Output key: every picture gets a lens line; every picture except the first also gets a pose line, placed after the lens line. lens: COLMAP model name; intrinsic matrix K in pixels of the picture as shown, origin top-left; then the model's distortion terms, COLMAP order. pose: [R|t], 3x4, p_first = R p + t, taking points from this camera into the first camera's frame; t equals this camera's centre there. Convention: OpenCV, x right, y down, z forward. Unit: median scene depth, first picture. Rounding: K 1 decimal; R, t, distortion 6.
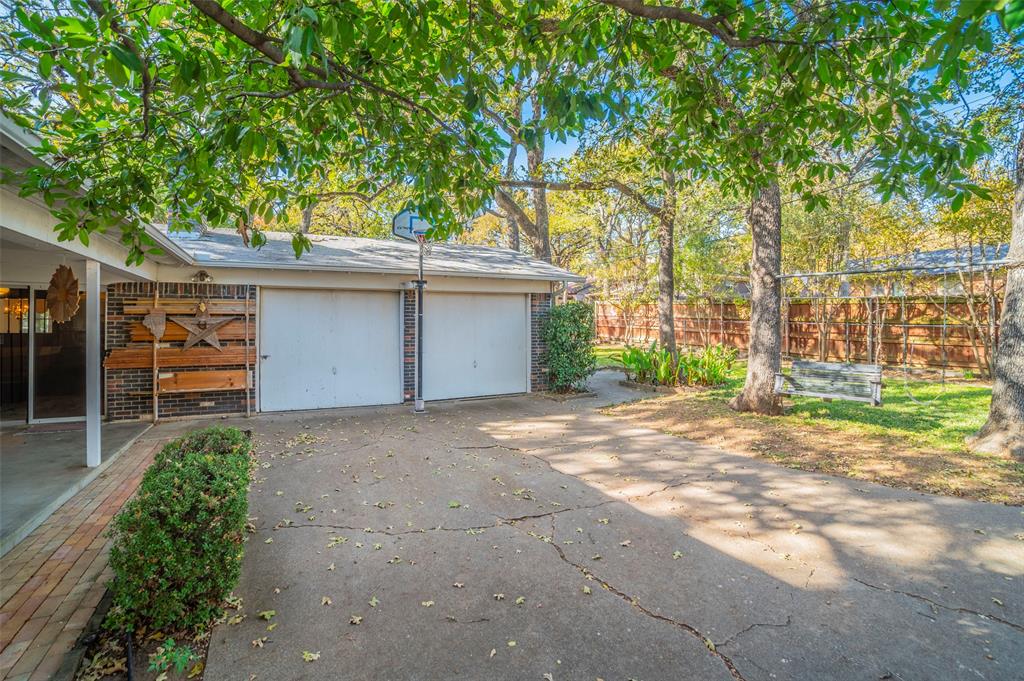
lens RADIAL K [[468.4, 0, 517.9], [0, 468.4, 336.6], [0, 0, 1]] dist [-0.031324, 0.001670]
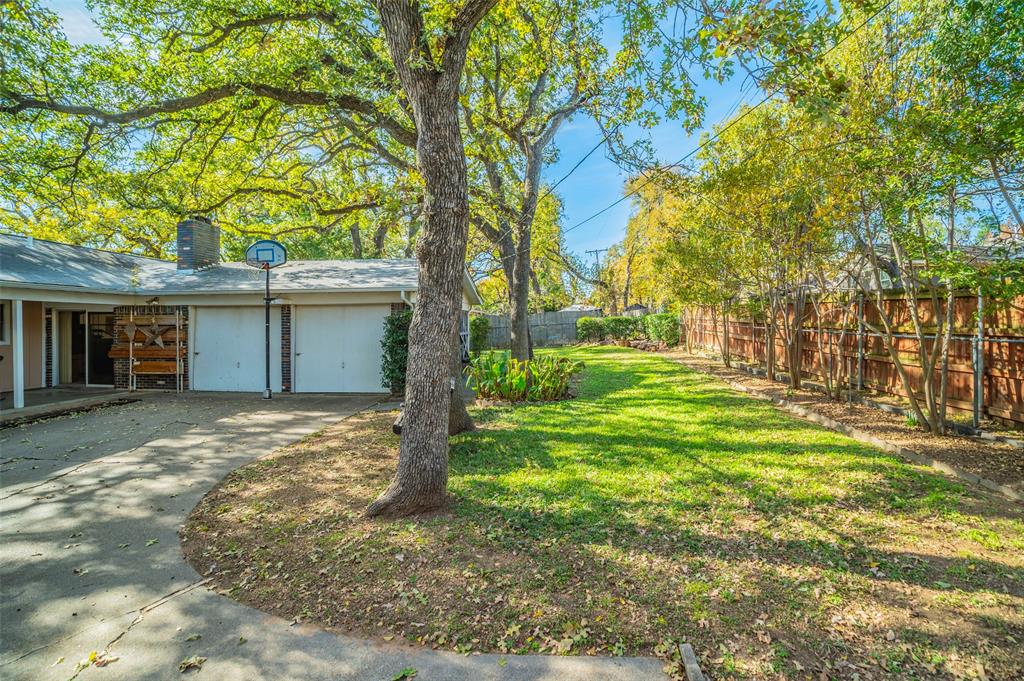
lens RADIAL K [[468.4, 0, 518.9], [0, 468.4, 334.7], [0, 0, 1]] dist [-0.031324, 0.001670]
pose [[0.849866, 0.007572, -0.526944, 1.206763], [-0.012745, 0.999900, -0.006187, -0.022053], [0.526844, 0.011974, 0.849877, 0.318859]]
